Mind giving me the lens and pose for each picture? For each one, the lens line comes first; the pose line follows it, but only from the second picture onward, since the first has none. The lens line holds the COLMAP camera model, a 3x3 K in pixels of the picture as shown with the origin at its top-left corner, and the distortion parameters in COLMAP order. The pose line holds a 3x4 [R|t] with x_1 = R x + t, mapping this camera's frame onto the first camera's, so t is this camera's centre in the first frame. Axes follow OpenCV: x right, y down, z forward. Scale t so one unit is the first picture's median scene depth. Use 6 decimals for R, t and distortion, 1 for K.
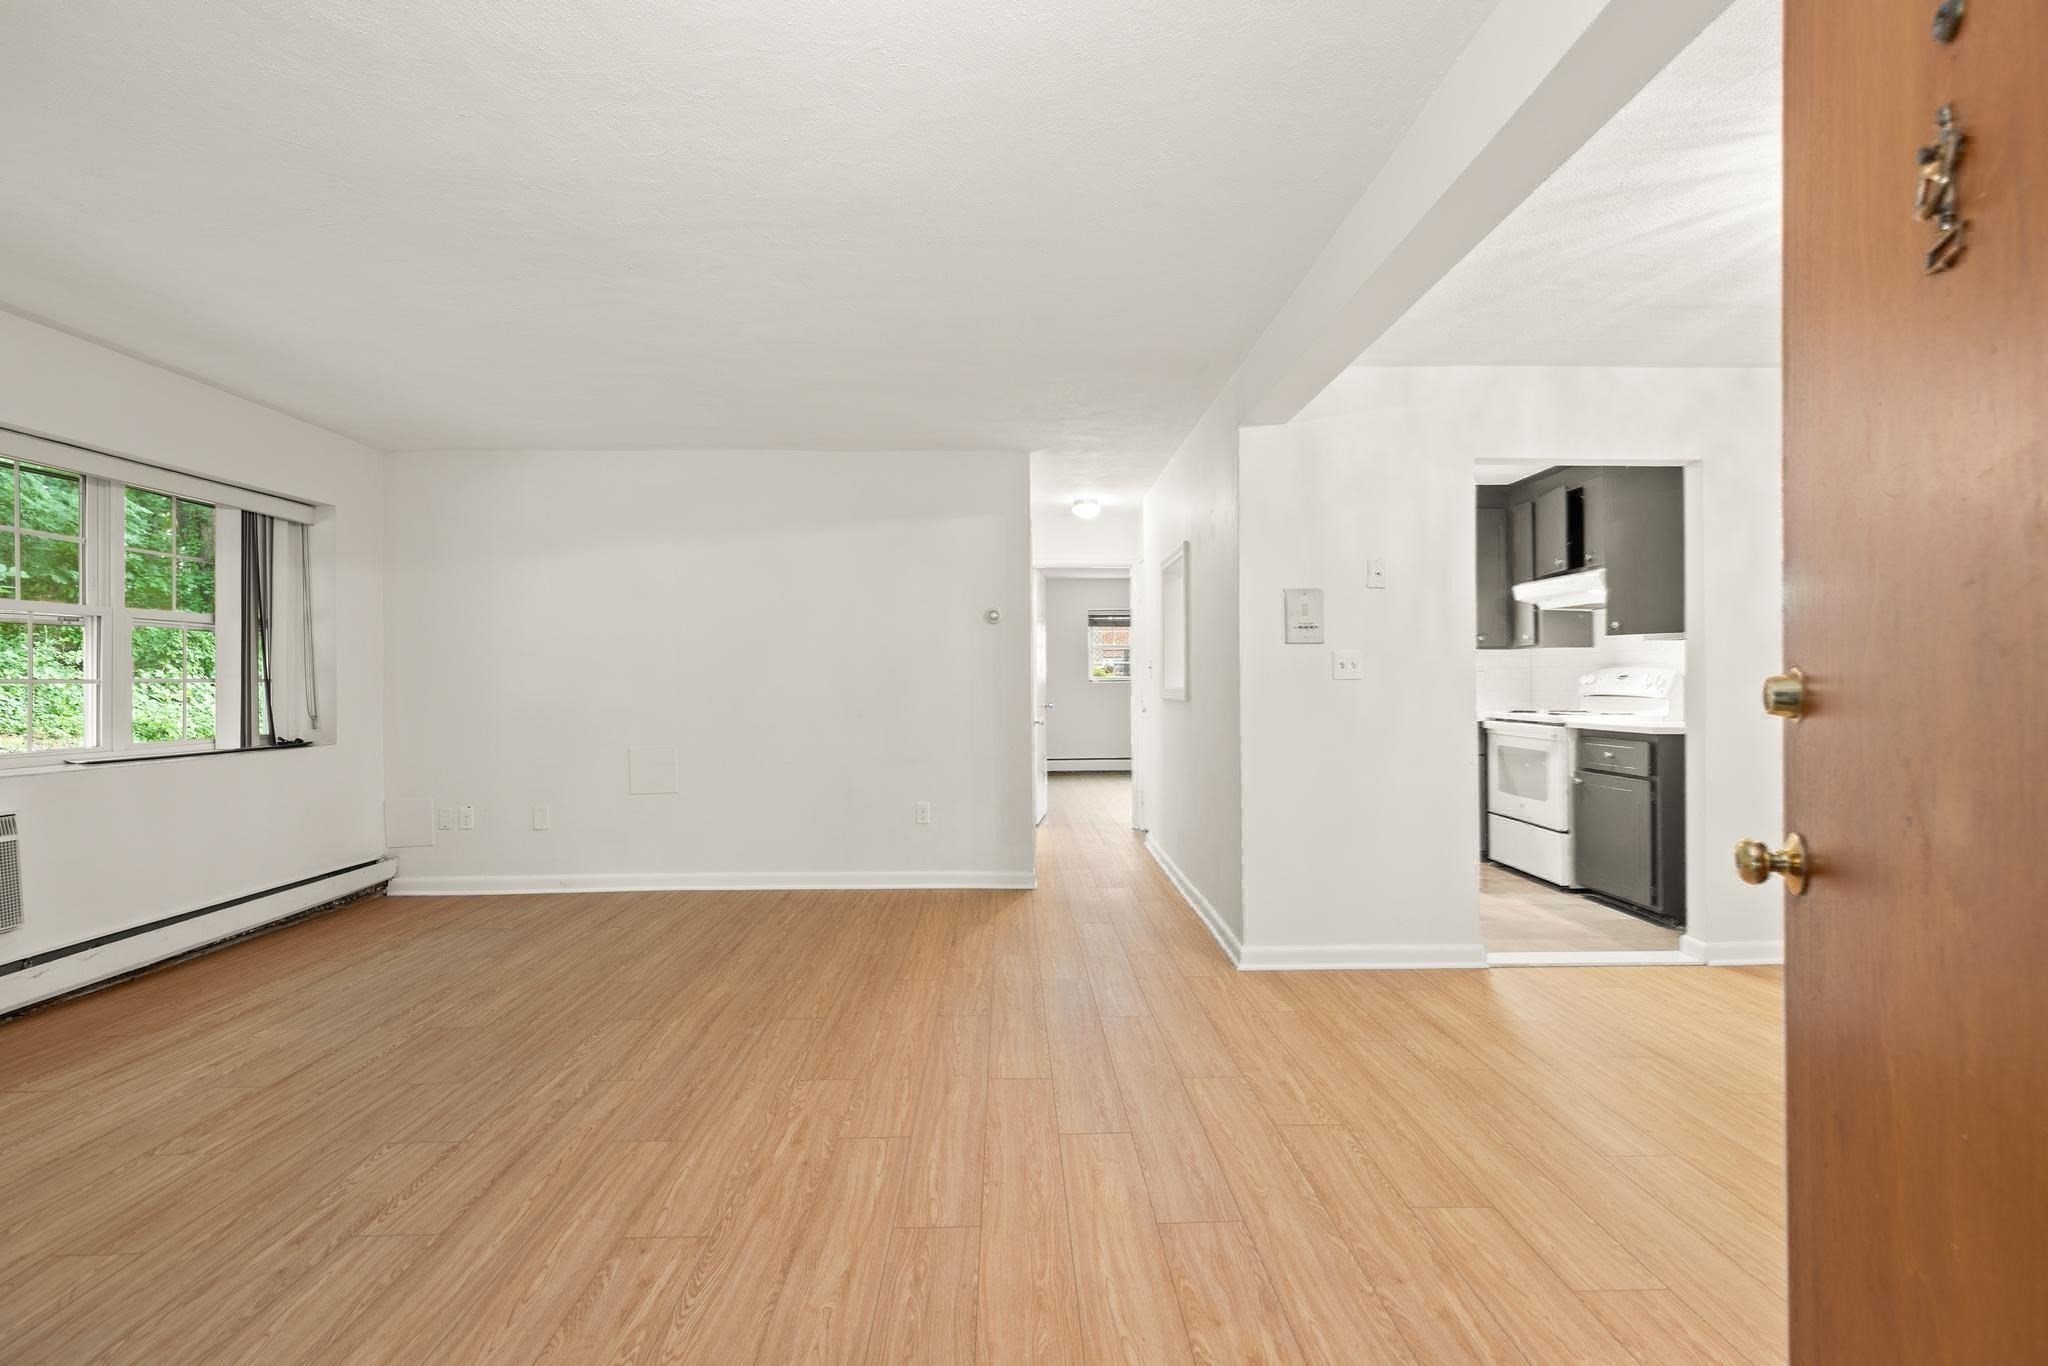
lens RADIAL K [[943.3, 0, 1033.4], [0, 943.3, 678.2], [0, 0, 1]] dist [0.005944, 0.000153]
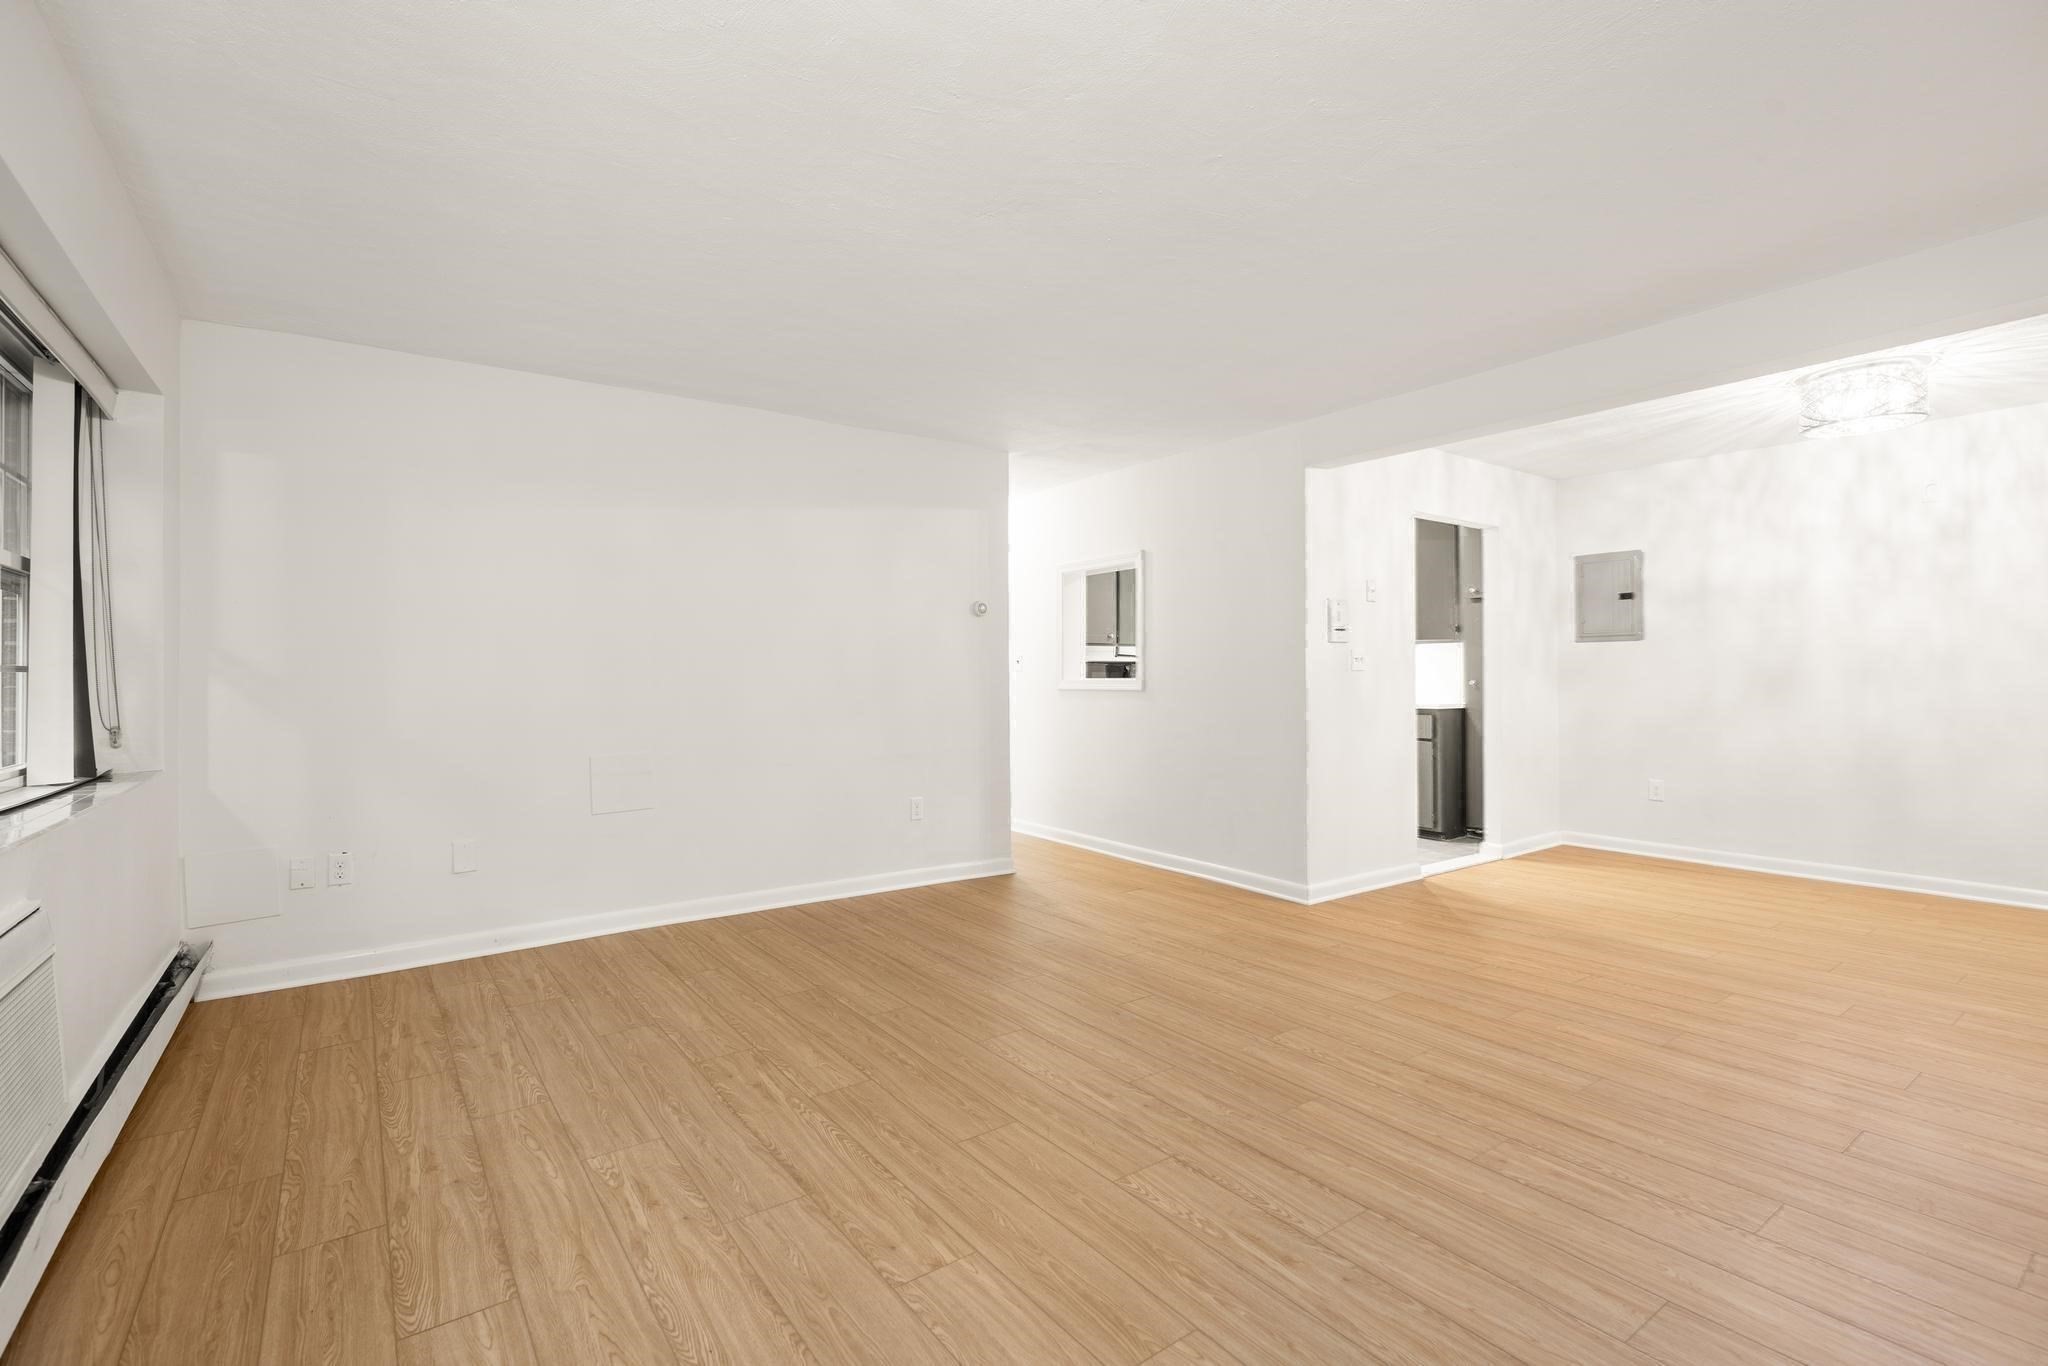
lens RADIAL K [[932.1, 0, 1022.9], [0, 932.1, 674.7], [0, 0, 1]] dist [0.003564, -0.000780]
pose [[0.825769, 0.000149, 0.564008, -0.809630], [0.000056, 1.000000, -0.000346, 0.007203], [-0.564008, 0.000317, 0.825769, 0.206066]]
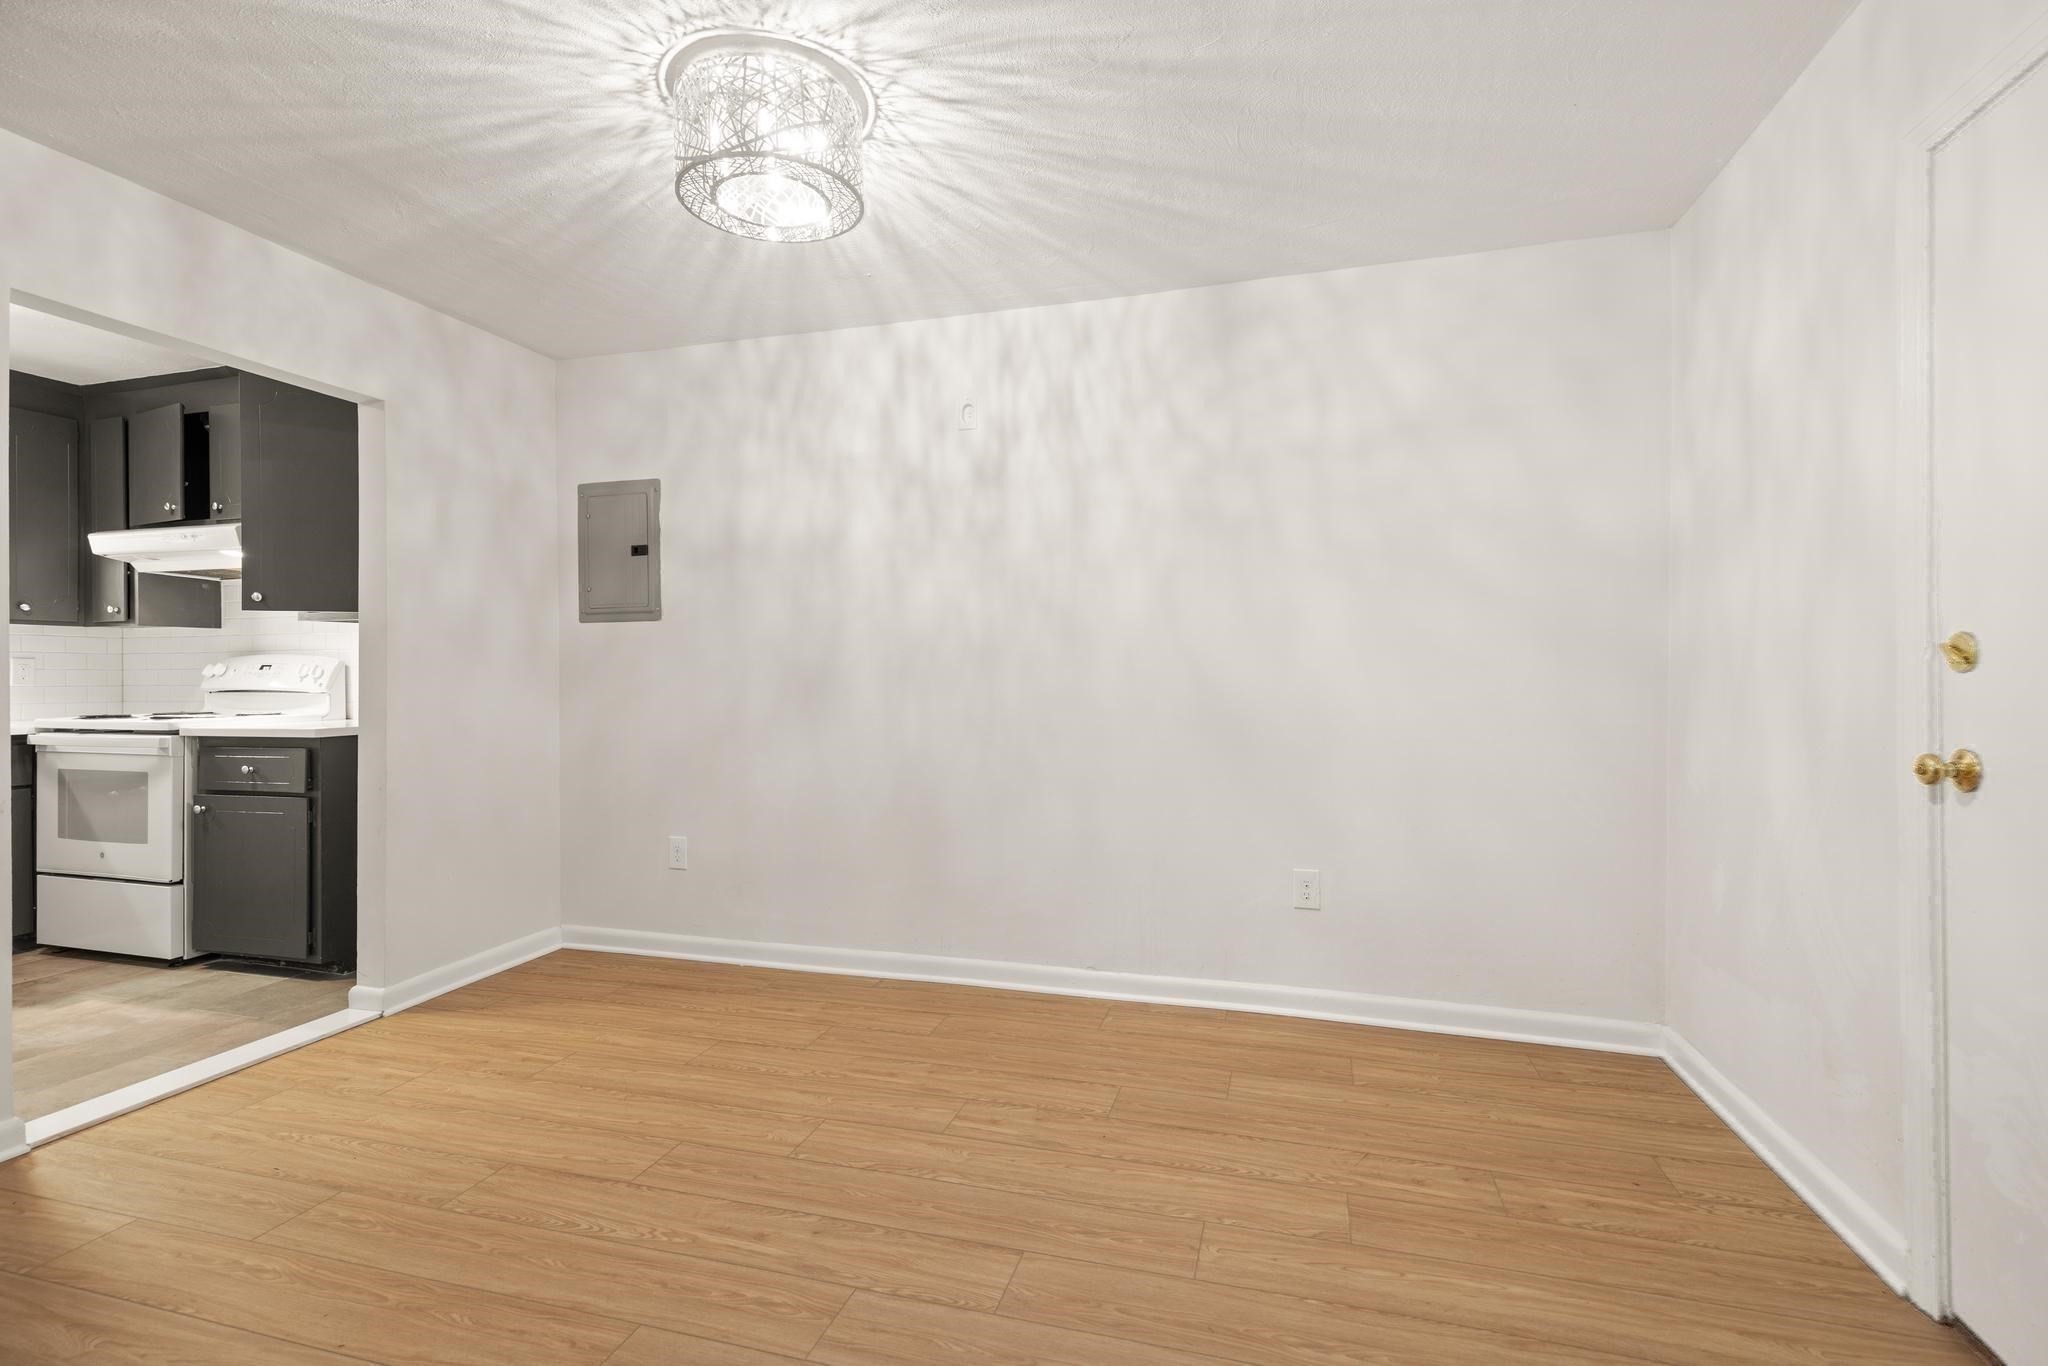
lens RADIAL K [[928.0, 0, 1033.6], [0, 928.0, 666.1], [0, 0, 1]] dist [0.019174, -0.006815]
pose [[0.305136, 0.010600, 0.952250, 0.112128], [-0.000259, 0.999939, -0.011048, 0.009140], [-0.952309, 0.003125, 0.305120, 0.225968]]
